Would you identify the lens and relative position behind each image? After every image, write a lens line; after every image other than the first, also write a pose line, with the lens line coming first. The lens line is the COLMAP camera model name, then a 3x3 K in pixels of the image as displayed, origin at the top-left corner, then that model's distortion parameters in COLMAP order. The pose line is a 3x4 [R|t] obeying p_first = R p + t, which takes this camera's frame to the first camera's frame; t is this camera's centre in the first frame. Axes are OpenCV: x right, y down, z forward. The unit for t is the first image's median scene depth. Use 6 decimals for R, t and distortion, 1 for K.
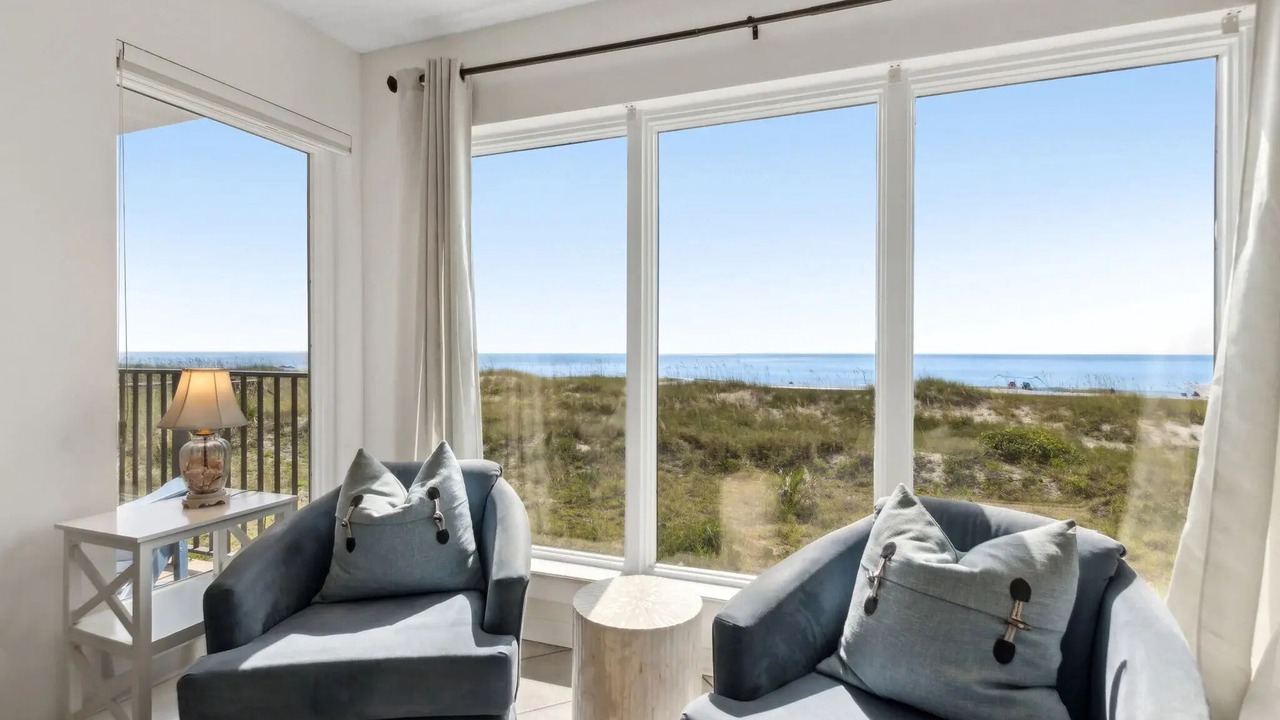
lens RADIAL K [[611.8, 0, 638.7], [0, 611.8, 352.3], [0, 0, 1]] dist [0.023759, 0.000503]
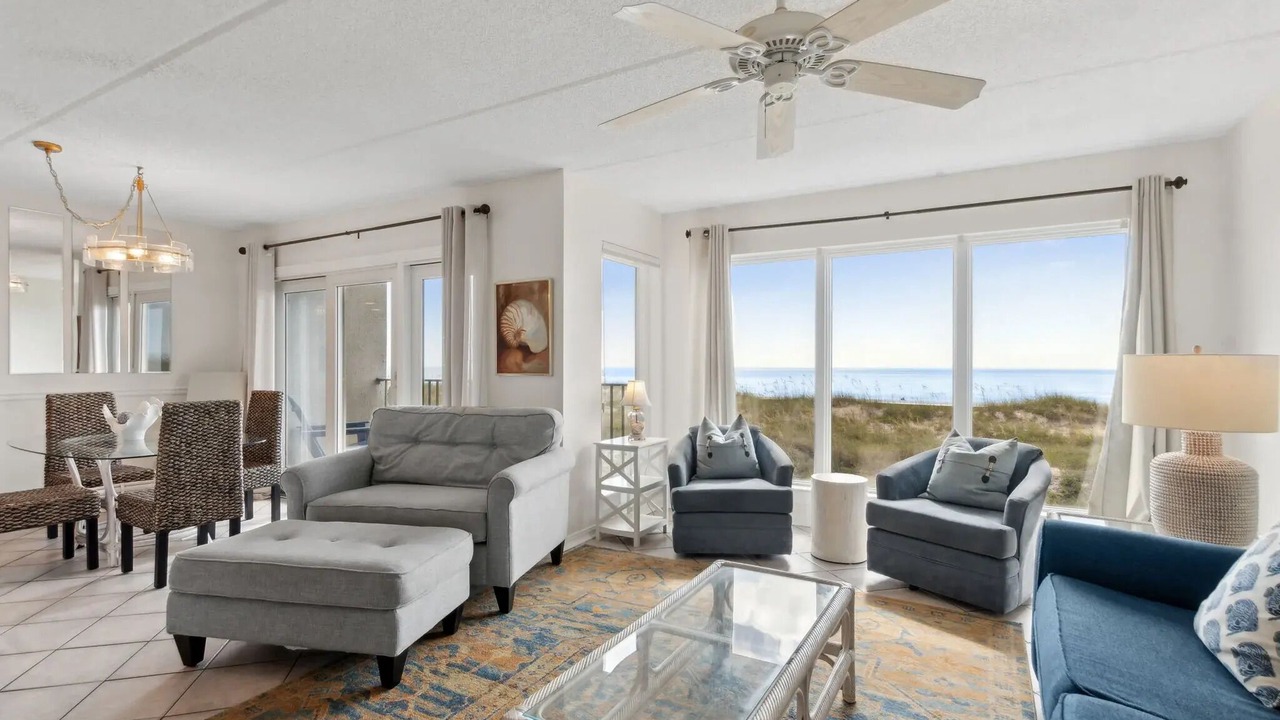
lens RADIAL K [[611.8, 0, 639.9], [0, 611.8, 365.6], [0, 0, 1]] dist [0.023759, 0.000503]
pose [[0.987128, 0.001480, -0.159925, -0.220977], [-0.001705, 0.999998, -0.001270, -0.018427], [0.159922, 0.001526, 0.987128, -0.848256]]
